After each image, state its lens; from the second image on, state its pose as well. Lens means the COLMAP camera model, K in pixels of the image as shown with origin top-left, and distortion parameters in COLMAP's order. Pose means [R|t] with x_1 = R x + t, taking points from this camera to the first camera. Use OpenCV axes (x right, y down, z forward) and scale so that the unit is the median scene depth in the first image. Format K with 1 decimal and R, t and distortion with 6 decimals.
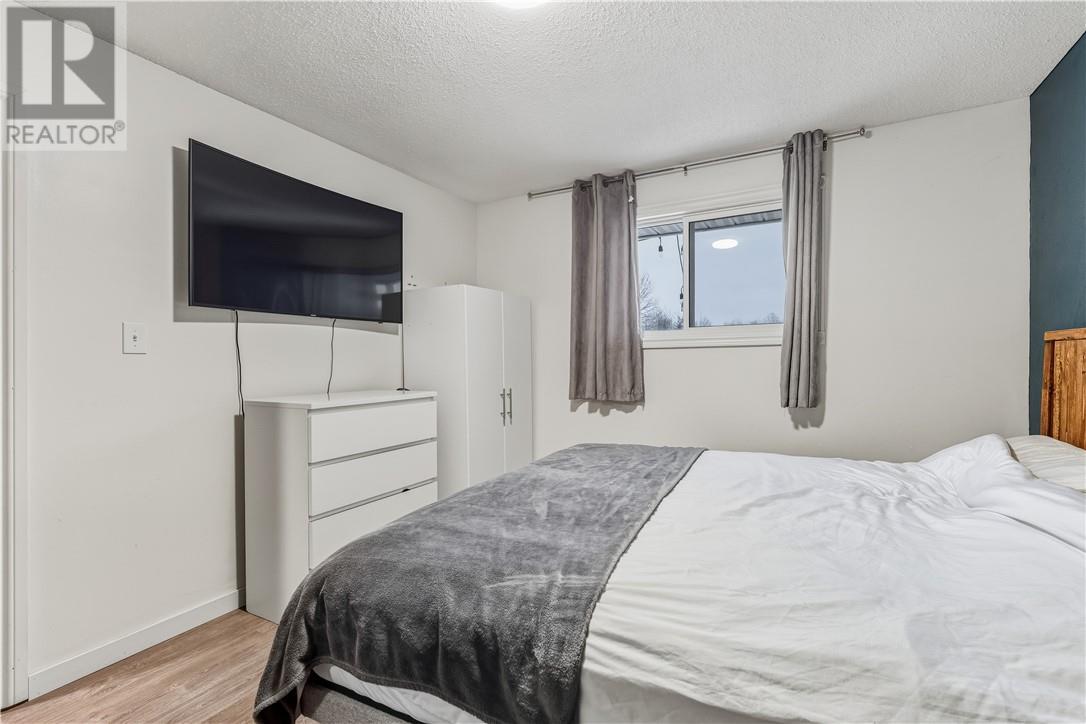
lens RADIAL K [[502.3, 0, 535.9], [0, 502.3, 359.0], [0, 0, 1]] dist [-0.001844, 0.000332]
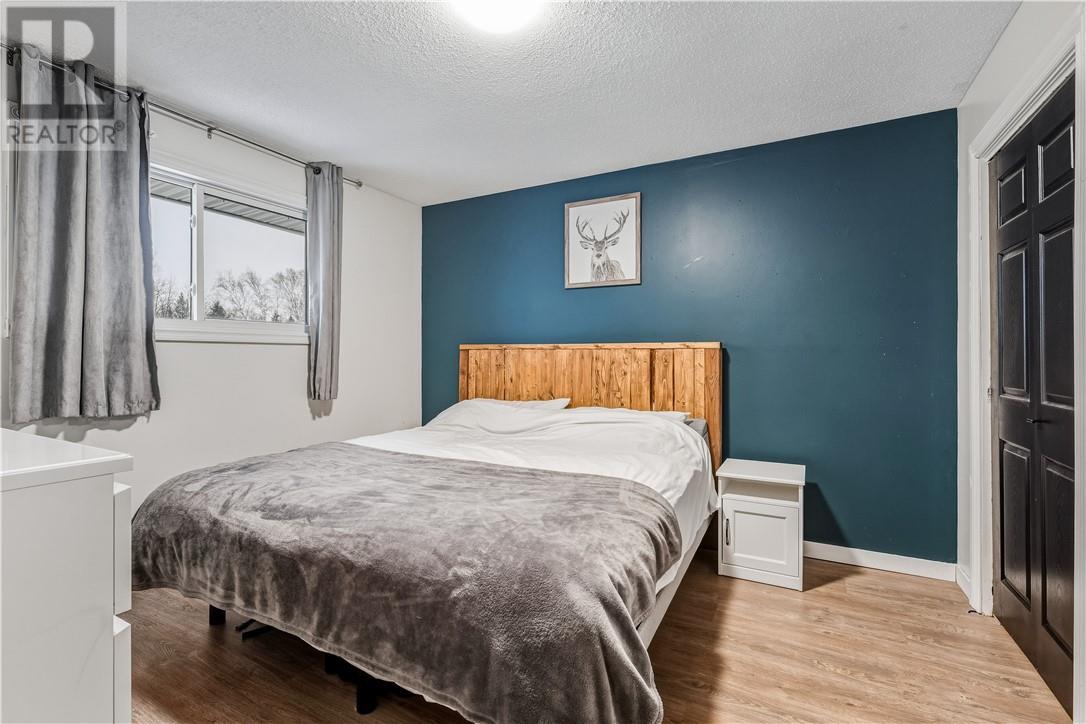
lens RADIAL K [[502.3, 0, 535.5], [0, 502.3, 365.5], [0, 0, 1]] dist [-0.001844, 0.000332]
pose [[-0.006305, 0.003728, 0.999973, -0.594016], [-0.001793, 0.999991, -0.003739, 0.020655], [-0.999979, -0.001817, -0.006298, 0.495272]]
